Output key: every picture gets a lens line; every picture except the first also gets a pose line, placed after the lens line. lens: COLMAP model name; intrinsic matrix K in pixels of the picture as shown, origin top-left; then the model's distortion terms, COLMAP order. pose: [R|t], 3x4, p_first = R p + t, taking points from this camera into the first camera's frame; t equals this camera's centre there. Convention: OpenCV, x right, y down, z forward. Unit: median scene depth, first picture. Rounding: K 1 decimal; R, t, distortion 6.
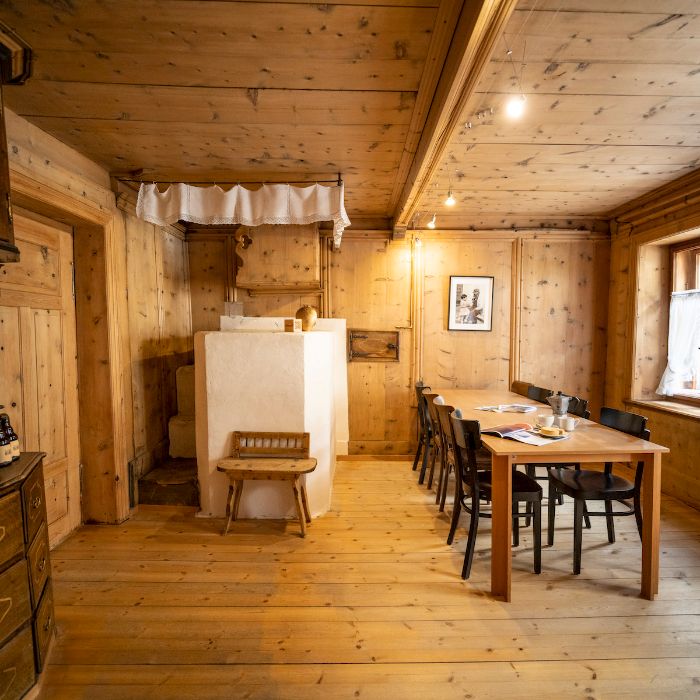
lens RADIAL K [[467.9, 0, 343.7], [0, 467.9, 354.5], [0, 0, 1]] dist [-0.011283, -0.003089]
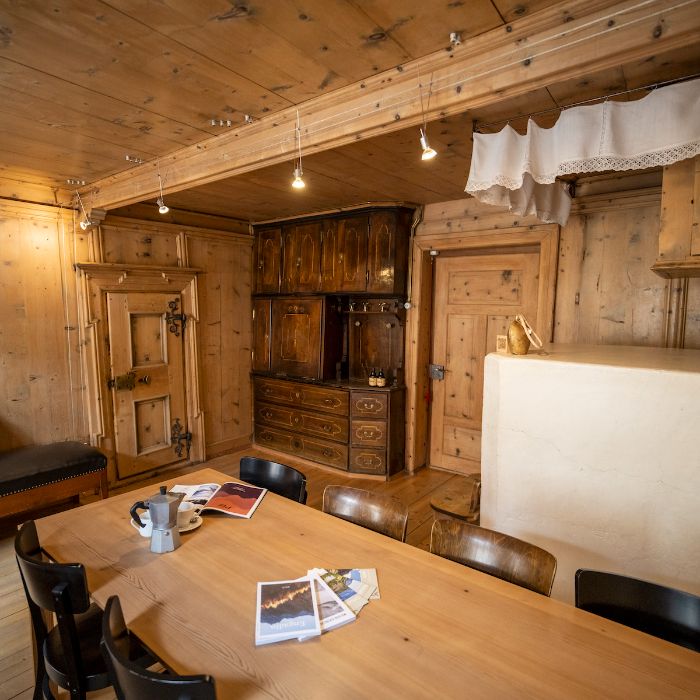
lens RADIAL K [[467.9, 0, 346.8], [0, 467.9, 350.3], [0, 0, 1]] dist [-0.011283, -0.003089]
pose [[-0.622399, 0.085526, -0.778013, 0.527113], [-0.039567, 0.989303, 0.140406, -0.121537], [0.781699, 0.118172, -0.612357, 1.055649]]
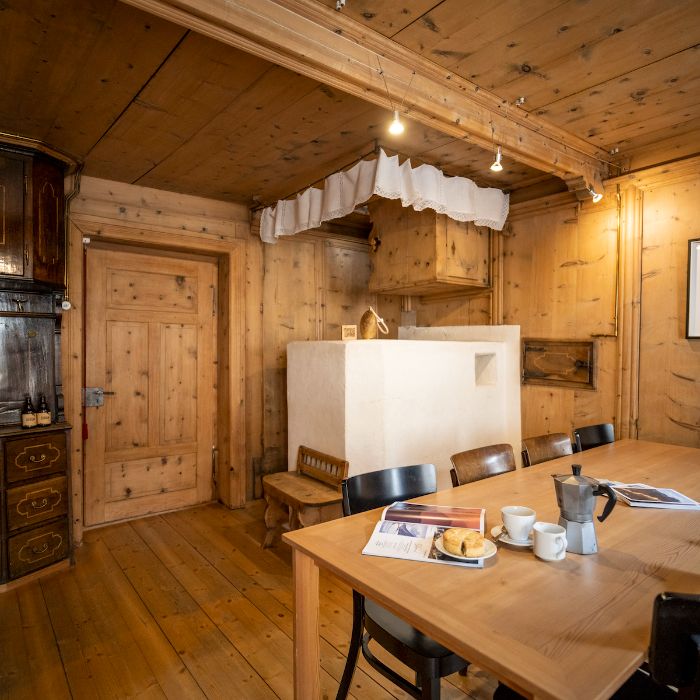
lens RADIAL K [[467.9, 0, 340.8], [0, 467.9, 354.6], [0, 0, 1]] dist [-0.011283, -0.003089]
pose [[0.614076, 0.011175, -0.789168, 0.469860], [-0.044625, 0.998792, -0.020581, -0.003644], [0.787984, 0.047855, 0.613833, 0.392943]]
